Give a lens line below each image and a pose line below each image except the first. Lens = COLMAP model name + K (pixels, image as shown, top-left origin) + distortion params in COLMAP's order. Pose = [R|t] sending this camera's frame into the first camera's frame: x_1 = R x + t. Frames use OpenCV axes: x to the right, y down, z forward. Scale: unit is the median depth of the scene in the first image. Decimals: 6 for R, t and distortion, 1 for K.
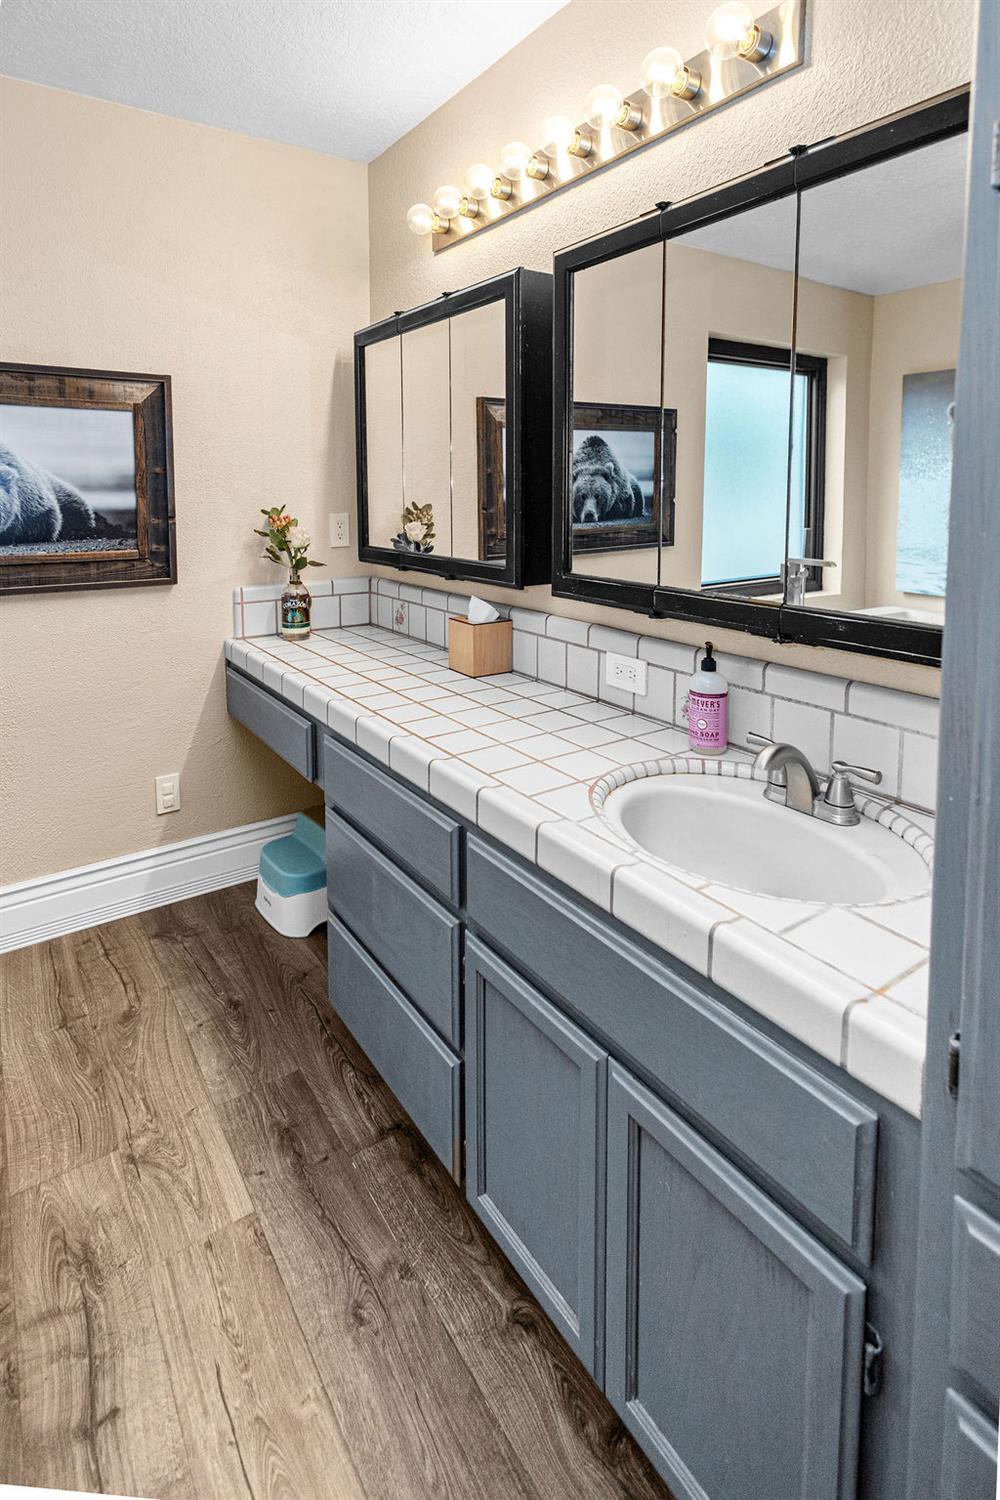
lens RADIAL K [[754.9, 0, 479.5], [0, 754.9, 567.6], [0, 0, 1]] dist [0.005346, 0.000287]
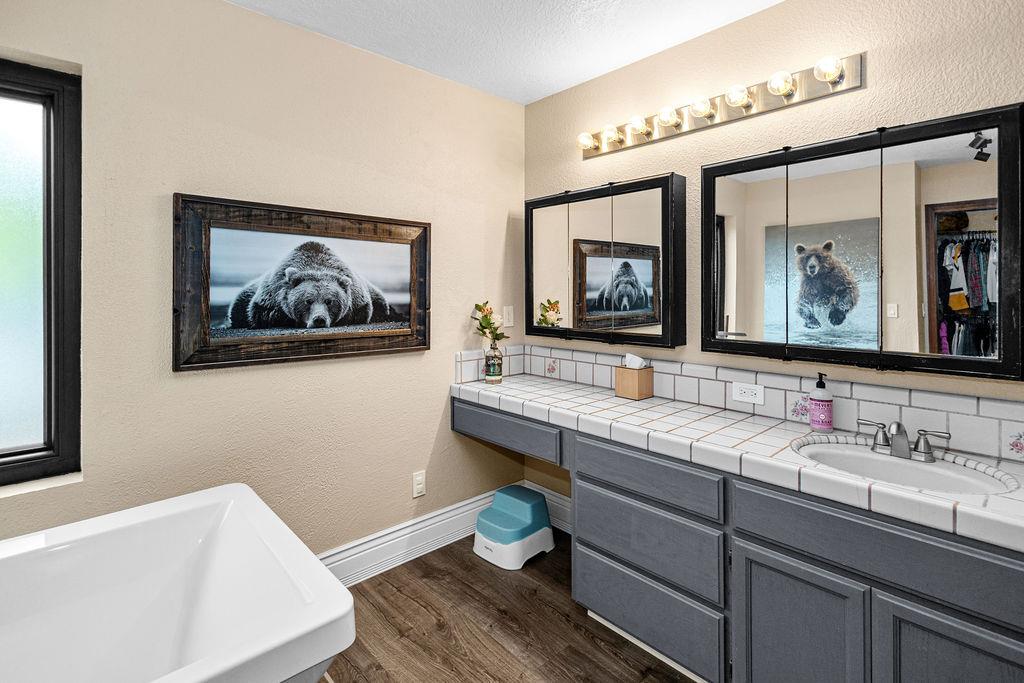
lens RADIAL K [[482.6, 0, 514.2], [0, 482.6, 301.8], [0, 0, 1]] dist [0.001925, 0.000484]
pose [[0.988053, -0.000242, 0.154117, -0.402709], [0.013043, 0.996542, -0.082056, 0.006989], [-0.153564, 0.083086, 0.984639, -0.055446]]
